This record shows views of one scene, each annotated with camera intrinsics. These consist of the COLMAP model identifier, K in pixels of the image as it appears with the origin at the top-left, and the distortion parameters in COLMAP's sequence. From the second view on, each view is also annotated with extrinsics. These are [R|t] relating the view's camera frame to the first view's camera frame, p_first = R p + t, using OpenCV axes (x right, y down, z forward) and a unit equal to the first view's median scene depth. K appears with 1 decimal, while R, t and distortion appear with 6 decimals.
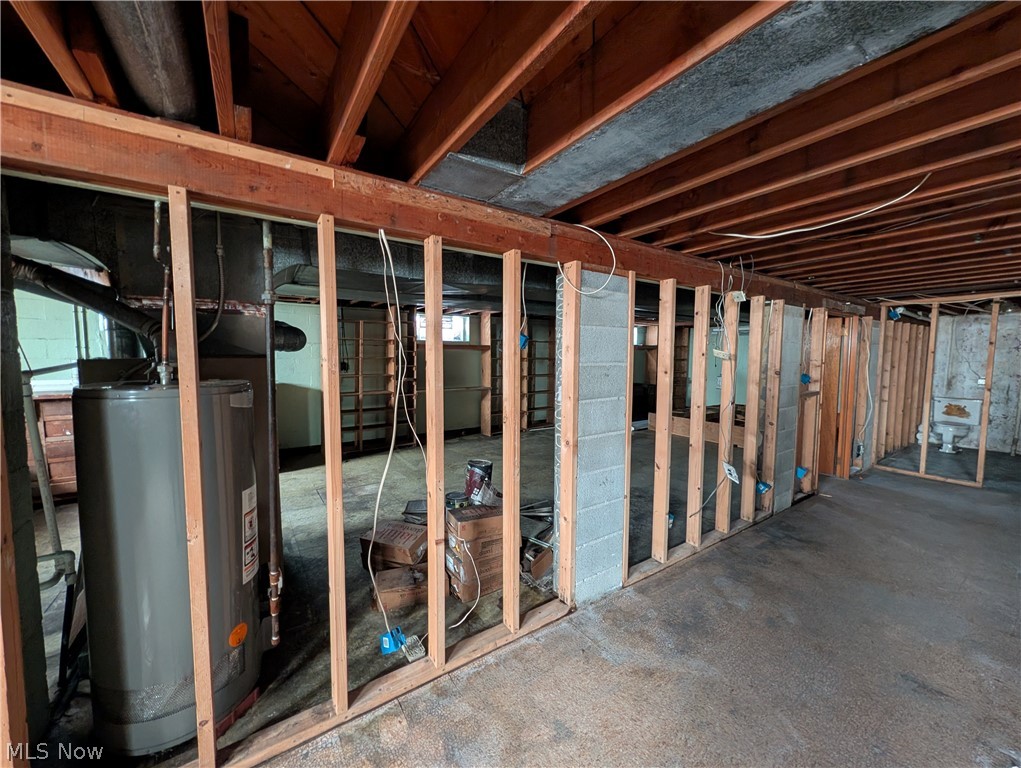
lens RADIAL K [[391.3, 0, 509.2], [0, 391.3, 384.3], [0, 0, 1]] dist [0.002037, 0.000012]
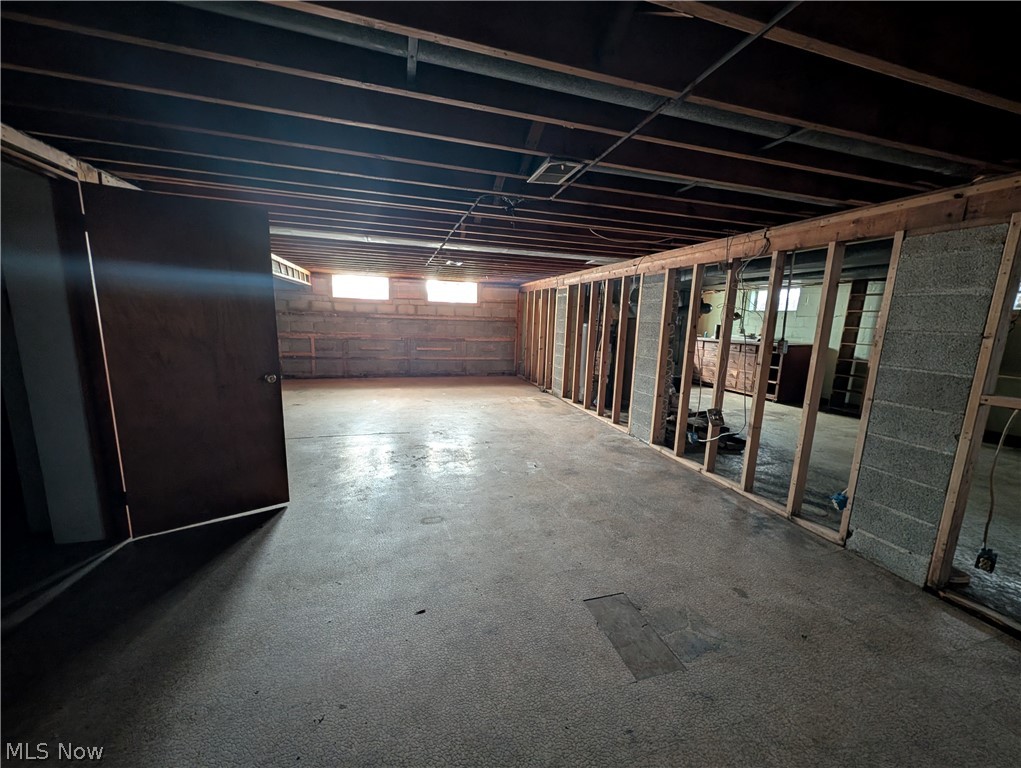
lens RADIAL K [[391.3, 0, 509.4], [0, 391.3, 384.9], [0, 0, 1]] dist [0.002037, 0.000012]
pose [[-0.304593, 0.146695, -0.941118, 1.213933], [-0.097548, 0.978069, 0.184026, -0.020880], [0.947474, 0.147857, -0.283603, 0.474801]]
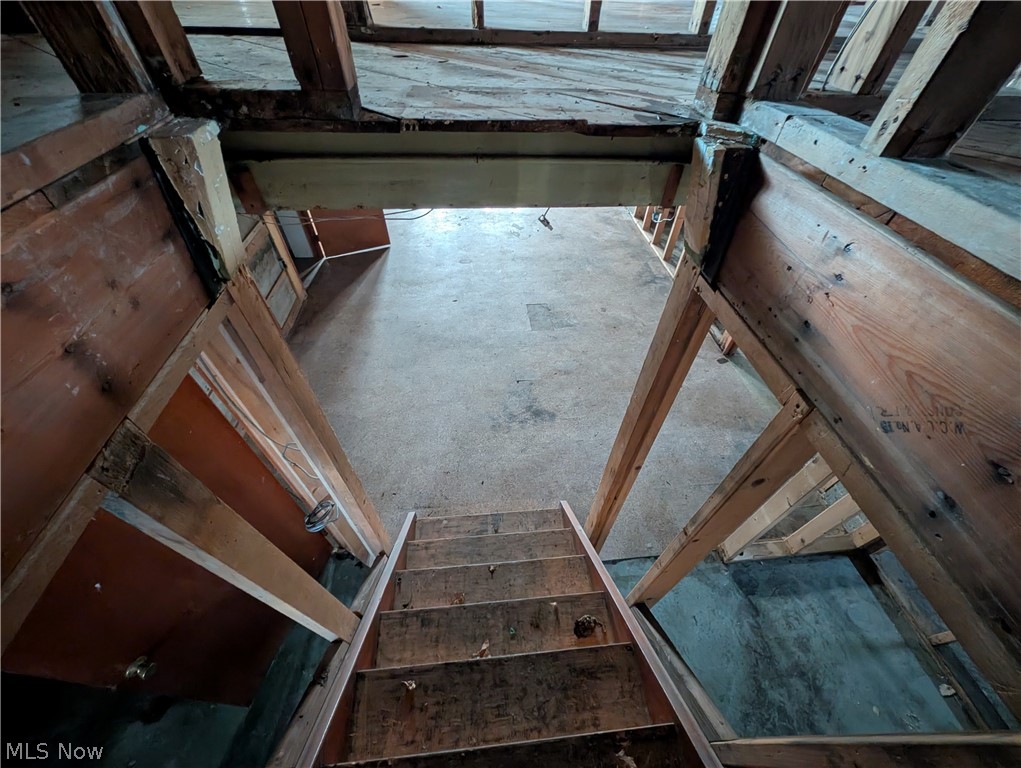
lens RADIAL K [[391.3, 0, 513.2], [0, 391.3, 381.2], [0, 0, 1]] dist [0.002037, 0.000012]
pose [[-0.473712, 0.630104, -0.615276, 1.561957], [-0.088365, 0.661105, 0.745071, -0.321713], [0.876235, 0.407318, -0.257495, 0.777146]]
